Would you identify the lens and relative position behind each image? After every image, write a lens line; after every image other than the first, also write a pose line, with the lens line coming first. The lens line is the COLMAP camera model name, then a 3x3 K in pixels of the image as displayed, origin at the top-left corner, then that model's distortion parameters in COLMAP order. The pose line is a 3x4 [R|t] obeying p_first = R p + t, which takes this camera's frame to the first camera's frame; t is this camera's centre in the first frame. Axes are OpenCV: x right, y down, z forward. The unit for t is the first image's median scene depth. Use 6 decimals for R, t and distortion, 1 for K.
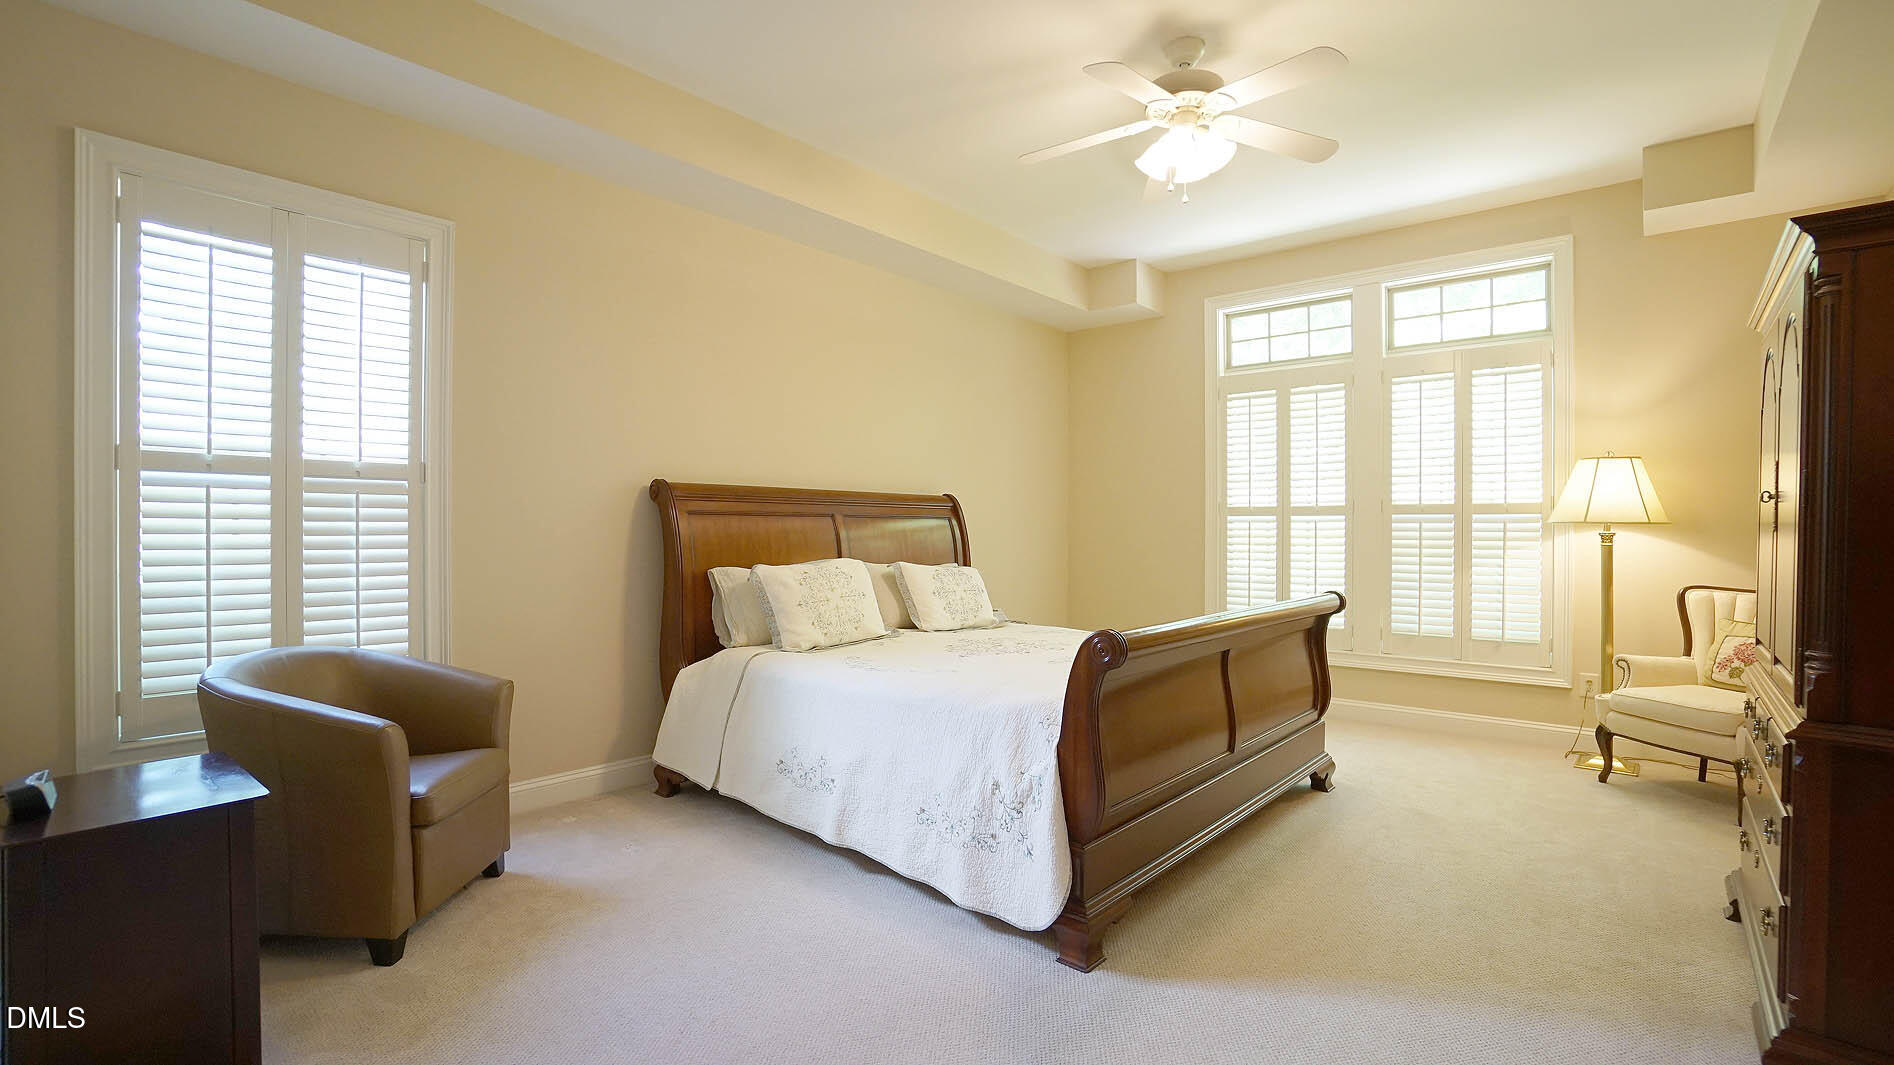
lens RADIAL K [[847.8, 0, 931.7], [0, 847.8, 535.3], [0, 0, 1]] dist [-0.063030, 0.023771]
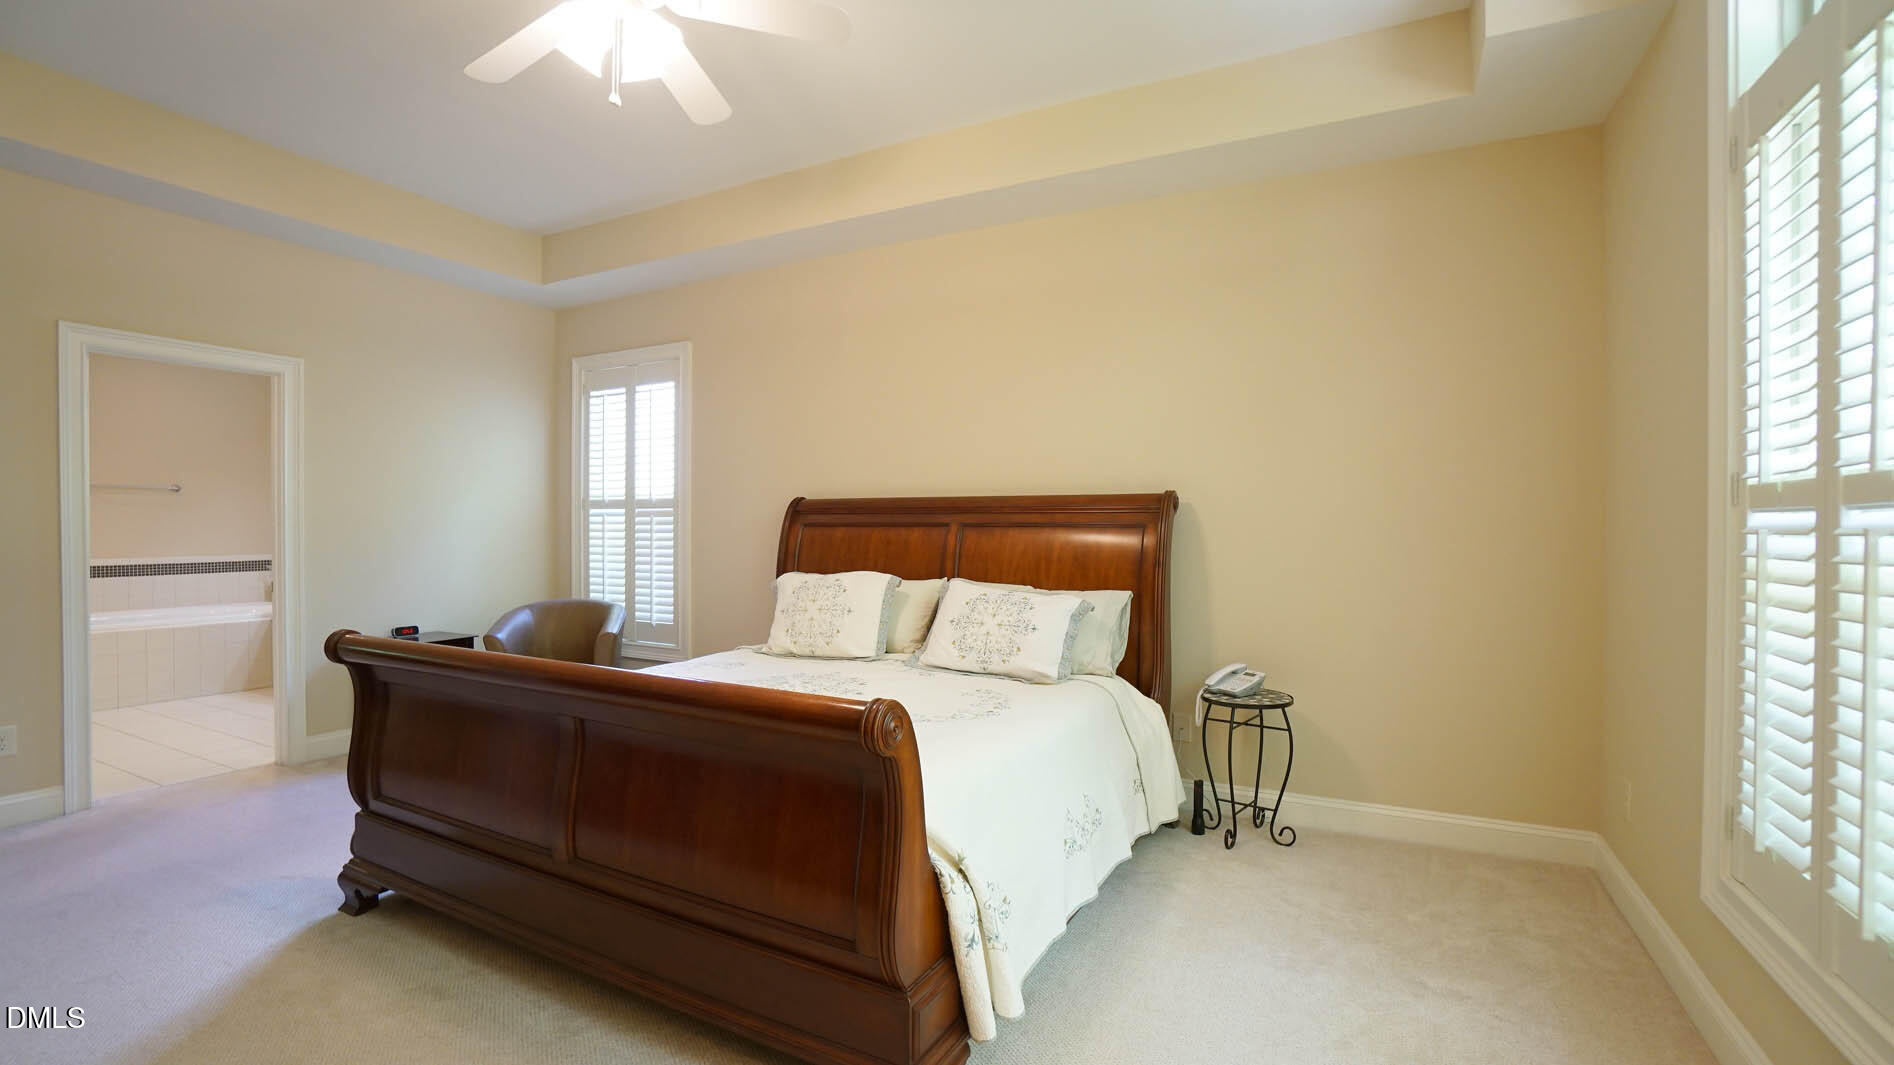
lens RADIAL K [[847.8, 0, 931.7], [0, 847.8, 535.3], [0, 0, 1]] dist [-0.063030, 0.023771]
pose [[0.219031, 0.007249, -0.975691, 0.915275], [-0.006922, 0.999959, 0.005875, -0.021190], [0.975693, 0.005467, 0.219073, 0.938331]]
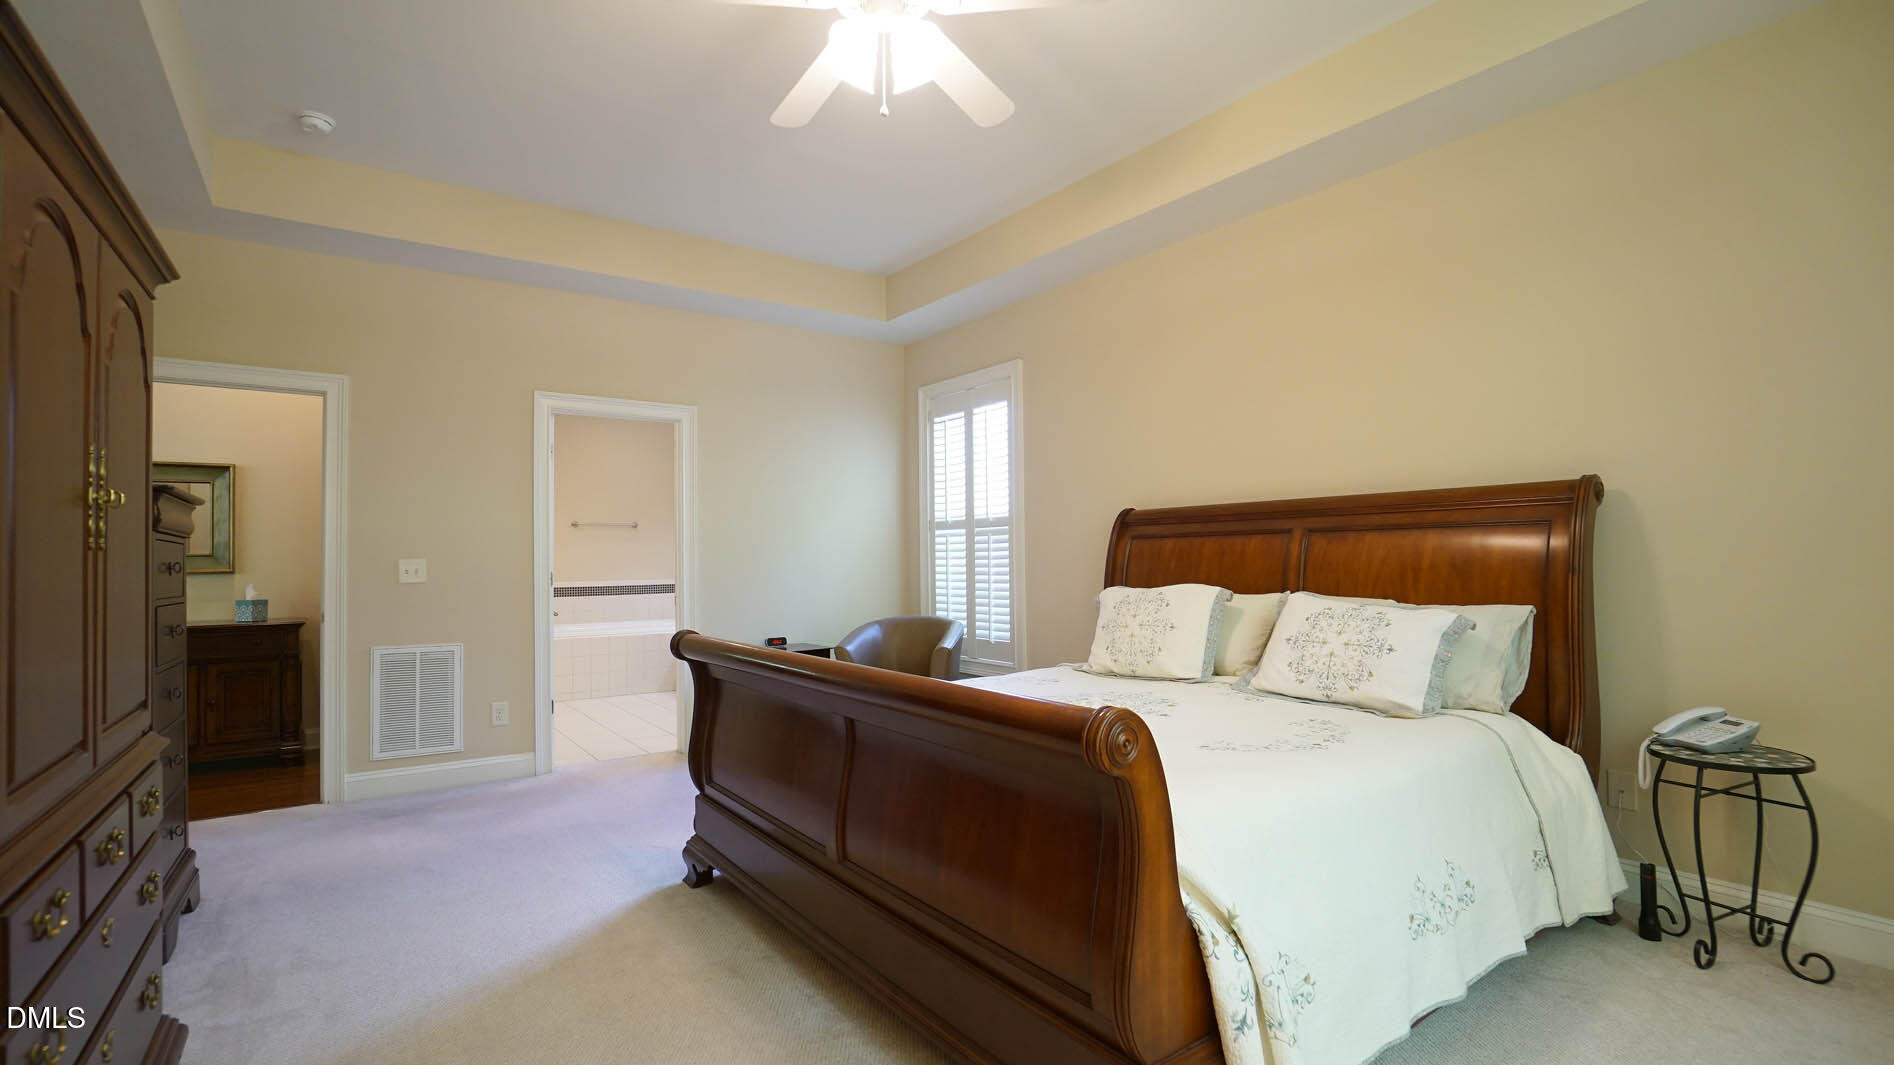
lens RADIAL K [[847.8, 0, 931.7], [0, 847.8, 535.3], [0, 0, 1]] dist [-0.063030, 0.023771]
pose [[-0.223442, -0.028388, -0.974304, 0.859291], [0.007627, 0.999494, -0.030871, 0.002459], [0.974687, -0.014329, -0.223113, 1.015218]]
